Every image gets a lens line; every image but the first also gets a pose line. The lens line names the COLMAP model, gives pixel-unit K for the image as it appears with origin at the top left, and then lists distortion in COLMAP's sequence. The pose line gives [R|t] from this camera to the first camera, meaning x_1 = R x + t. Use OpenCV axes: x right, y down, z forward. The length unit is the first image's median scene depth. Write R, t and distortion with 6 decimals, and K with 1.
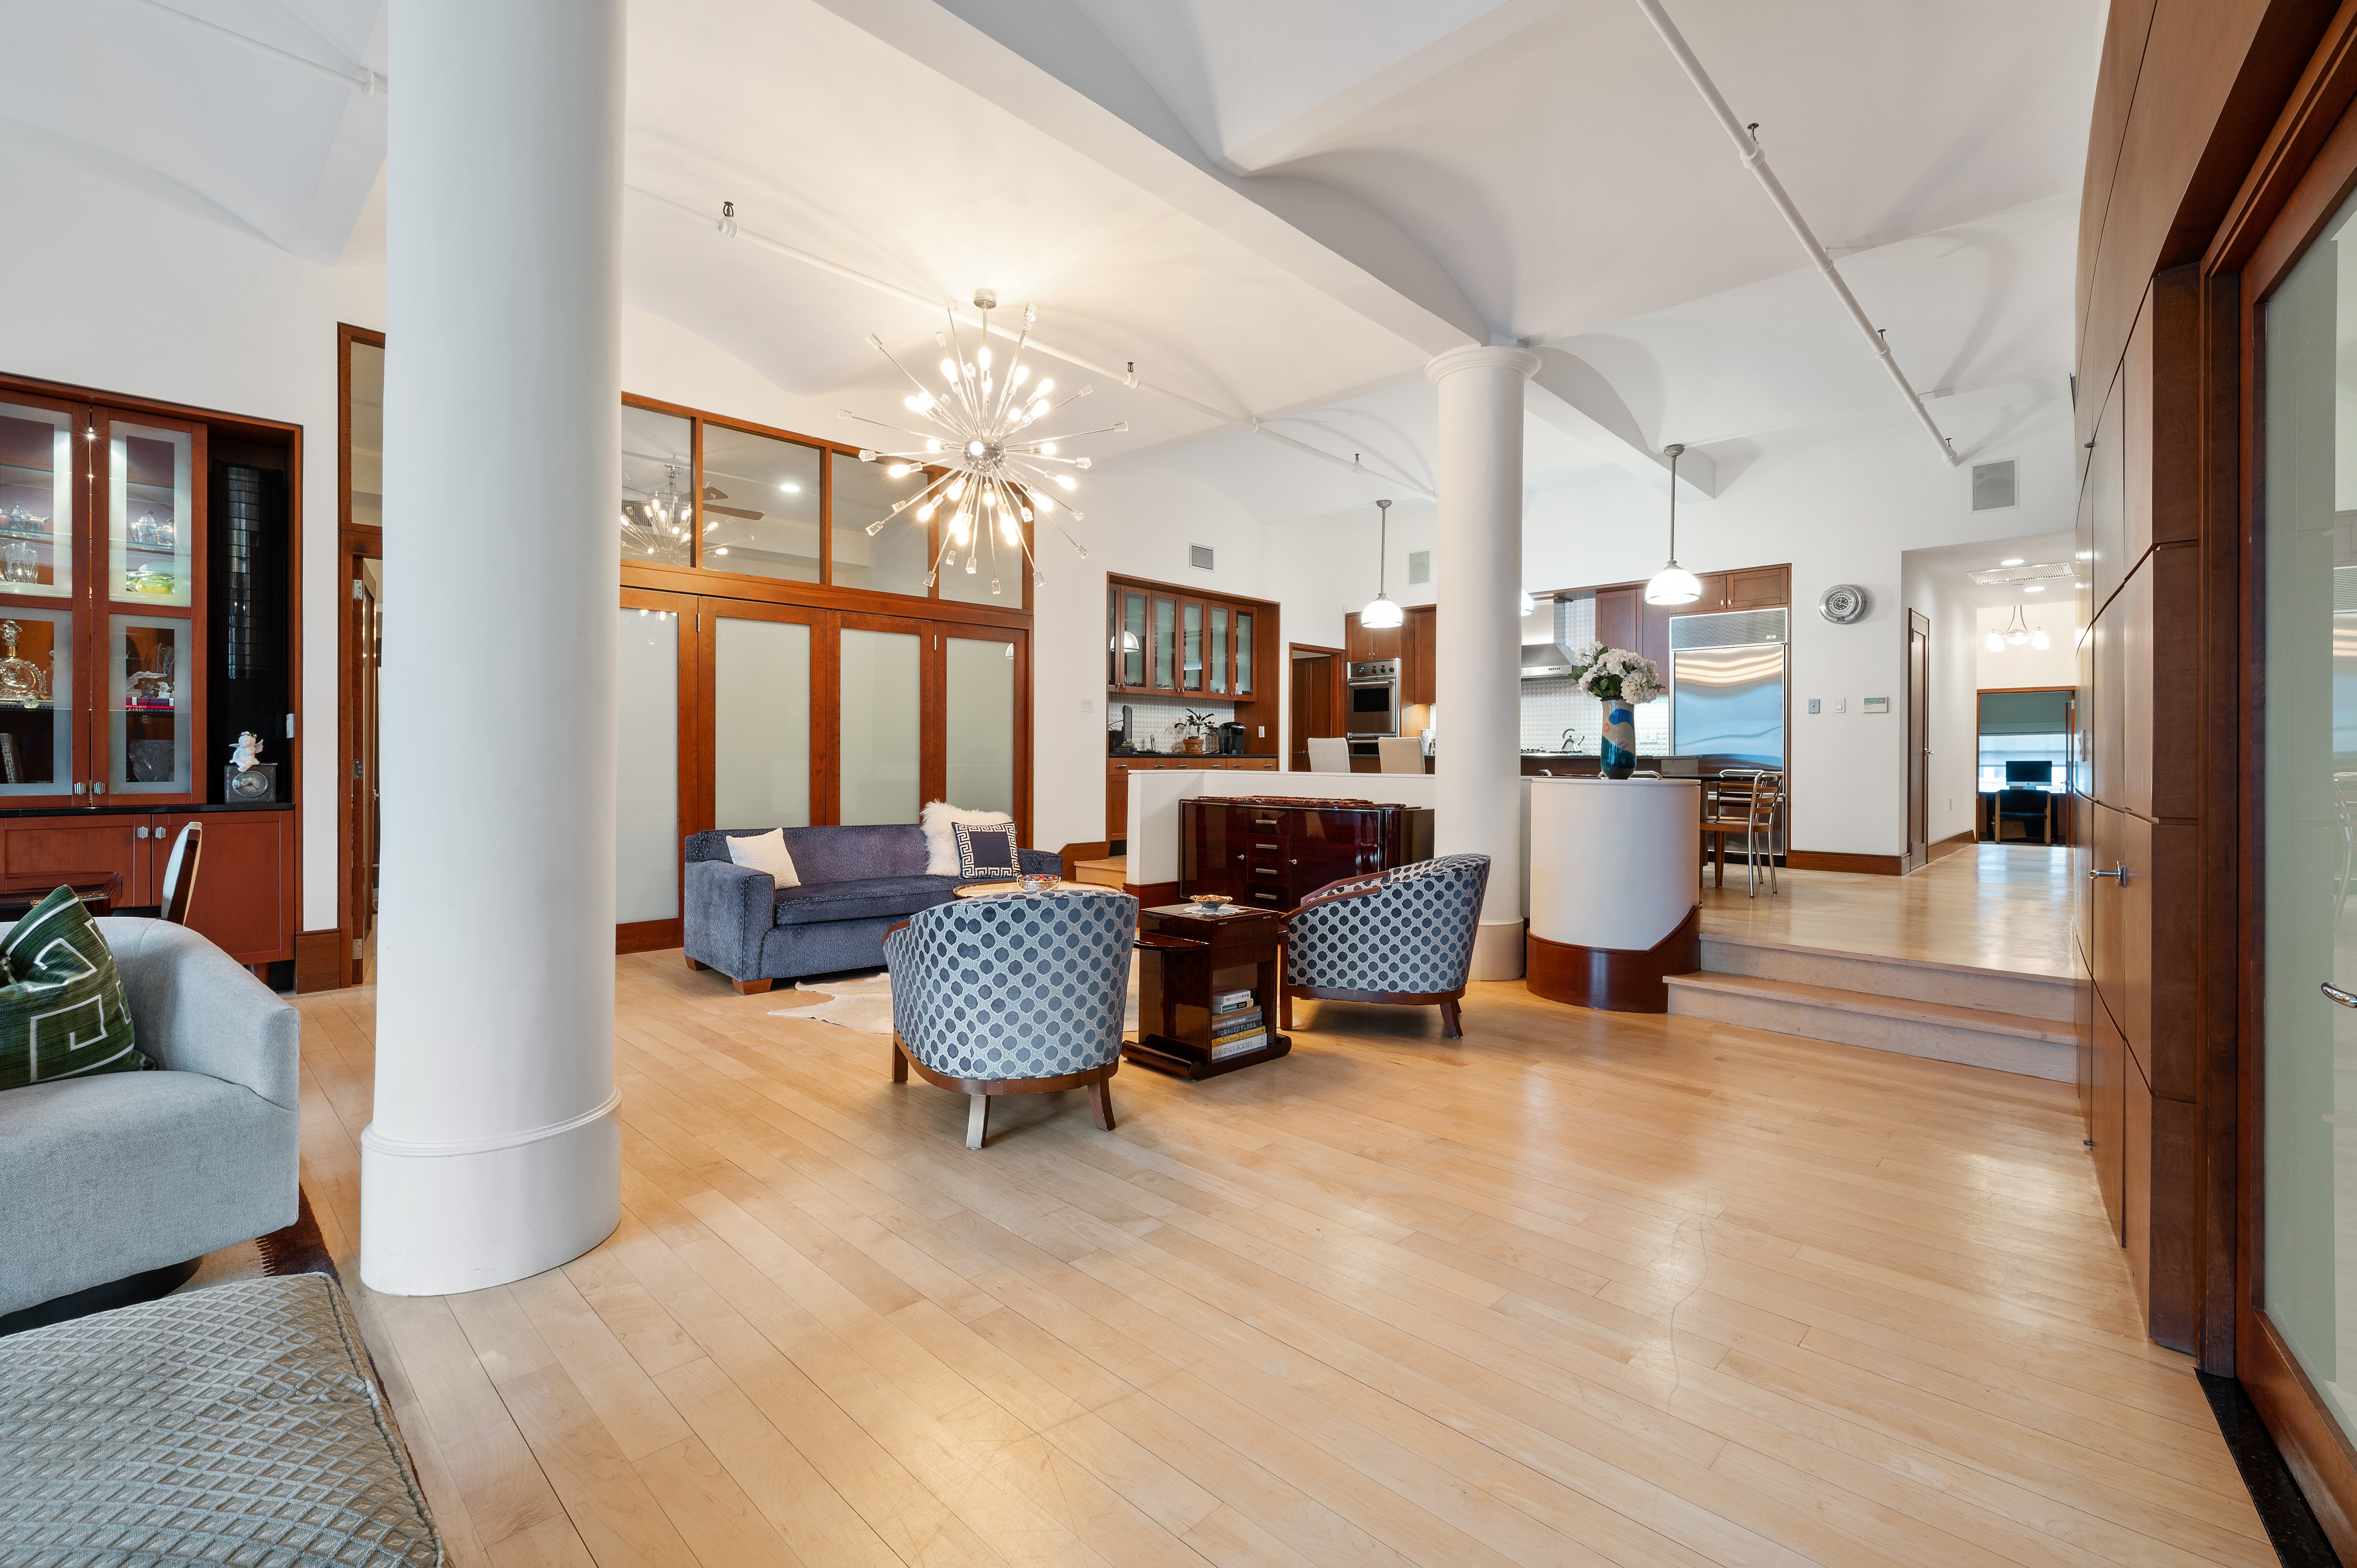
lens RADIAL K [[1024.2, 0, 1177.8], [0, 1024.2, 754.1], [0, 0, 1]] dist [0.003390, 0.000160]
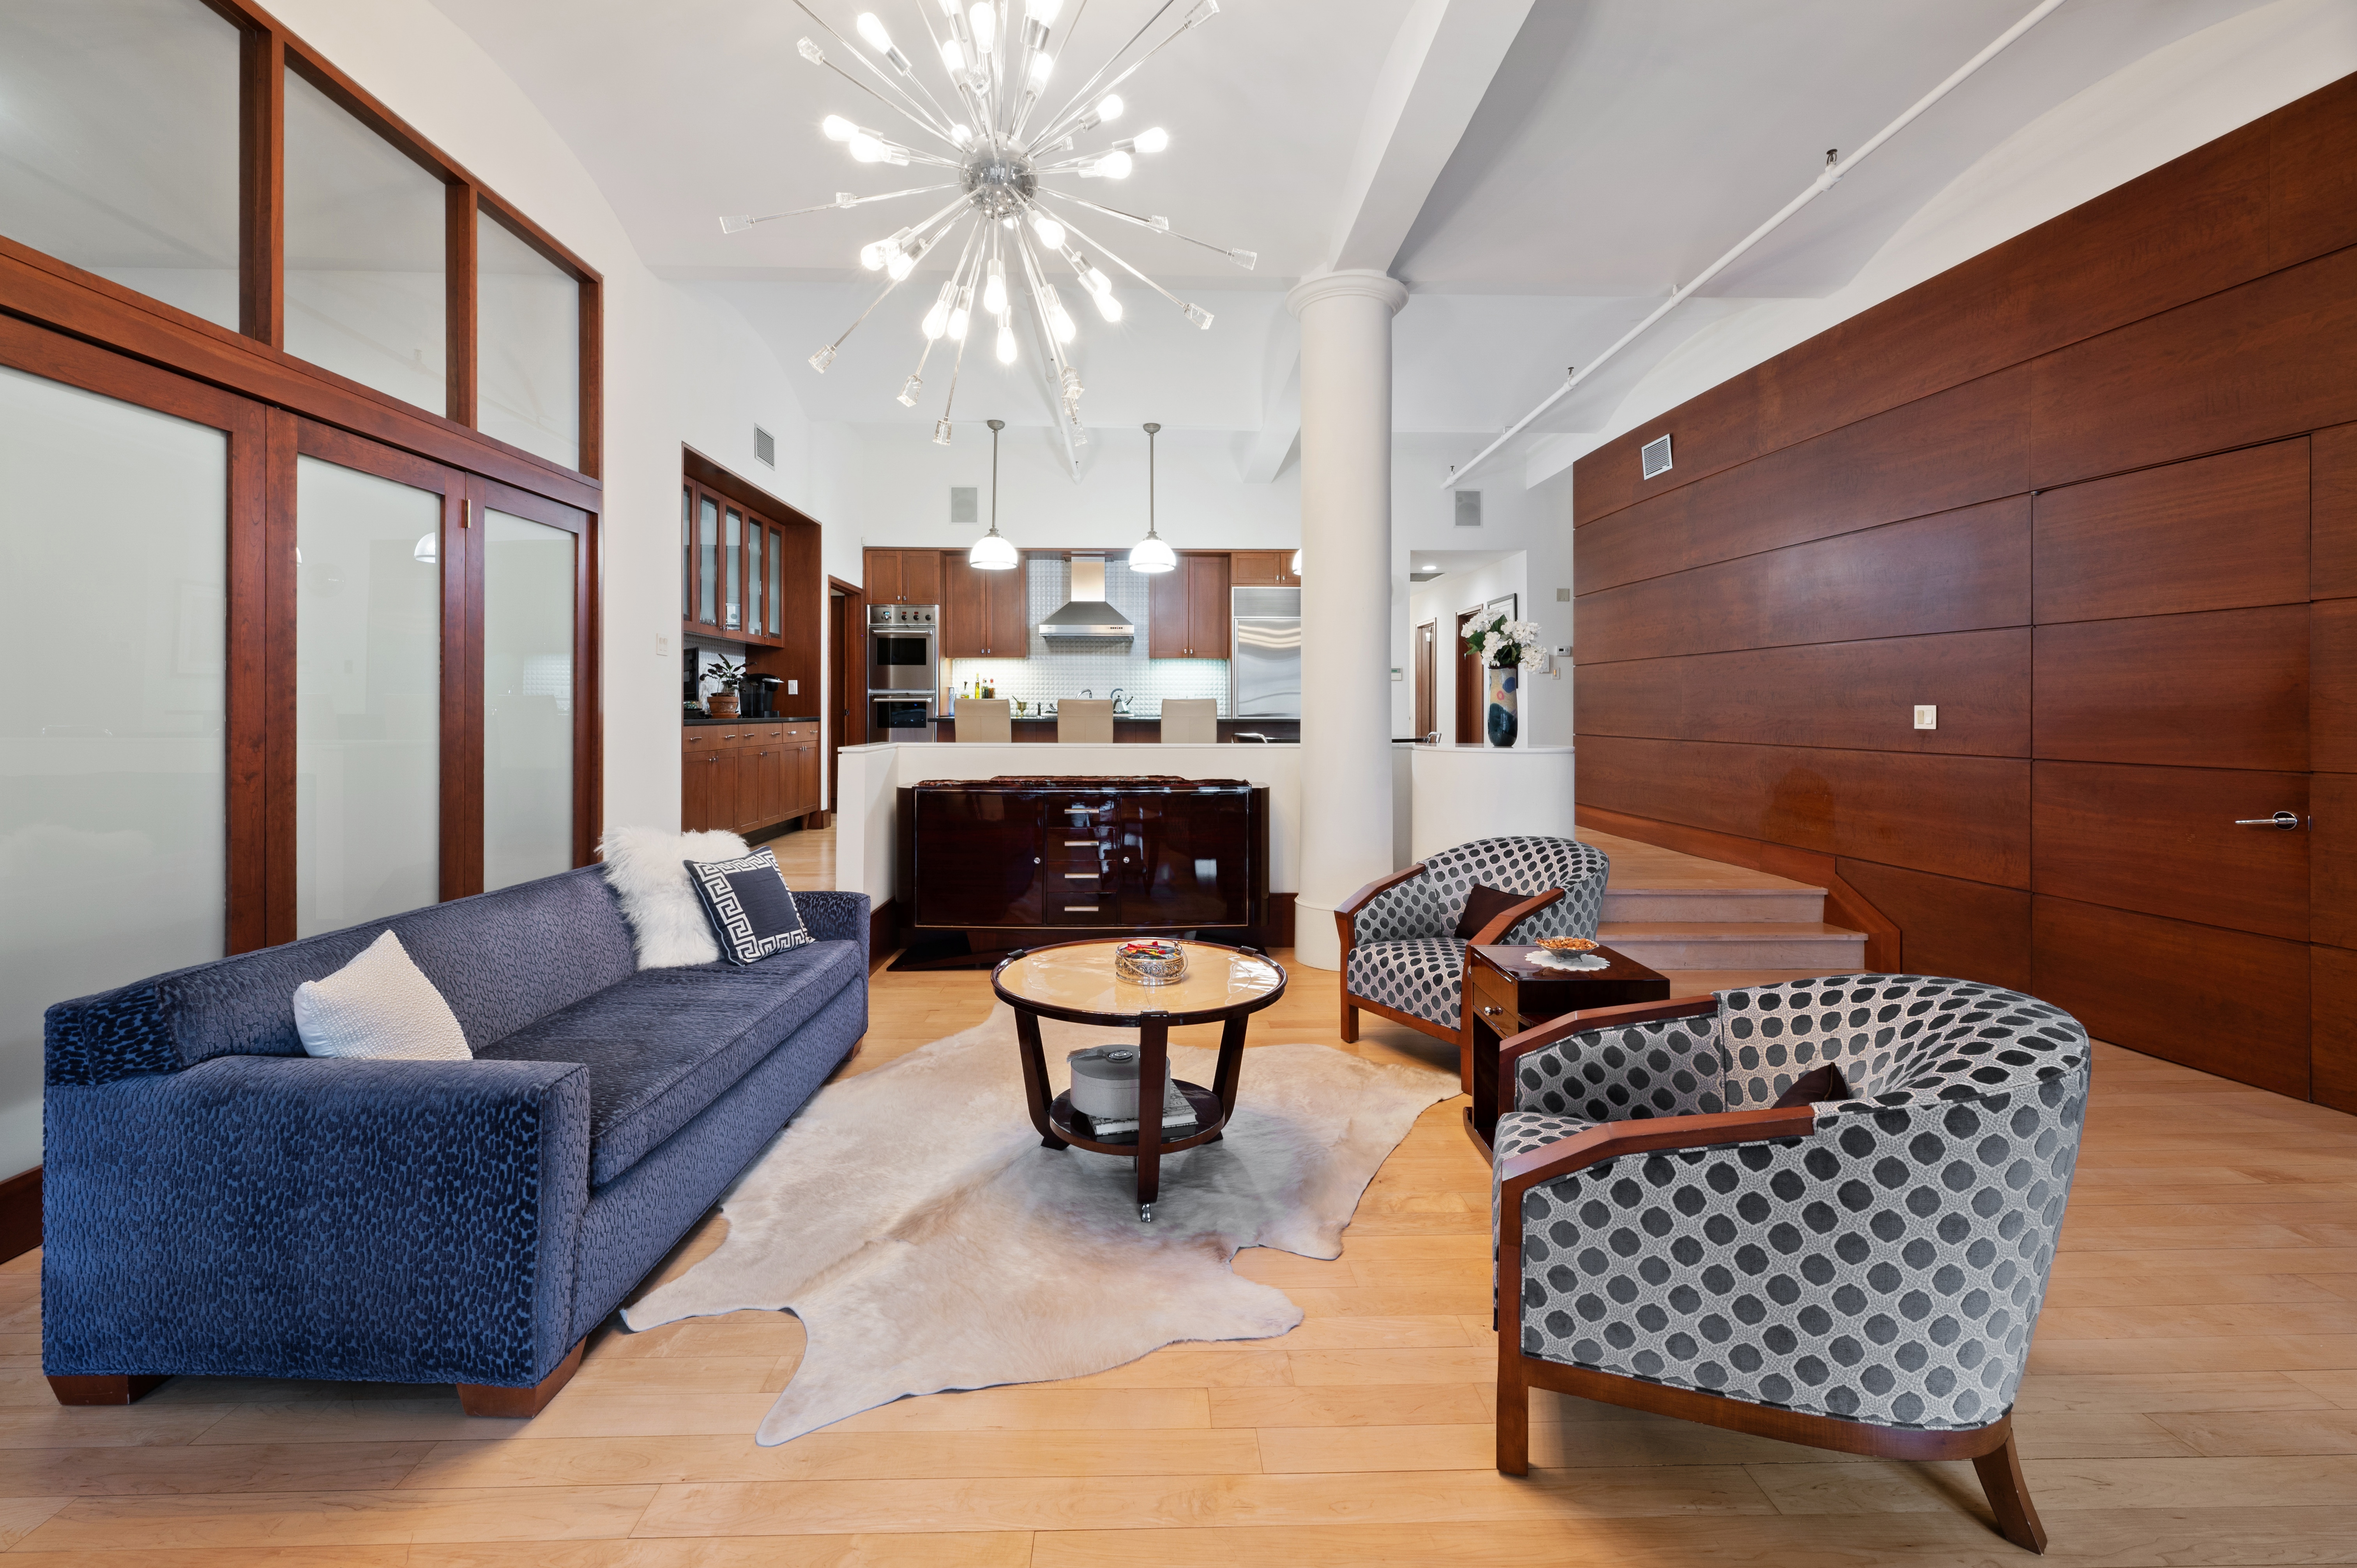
lens RADIAL K [[969.0, 0, 1171.4], [0, 969.0, 703.7], [0, 0, 1]] dist [0.004208, -0.000571]
pose [[0.696277, 0.000710, 0.717773, -0.470387], [0.000220, 0.999999, -0.001203, -0.016029], [-0.717773, 0.000995, 0.696276, 0.544737]]
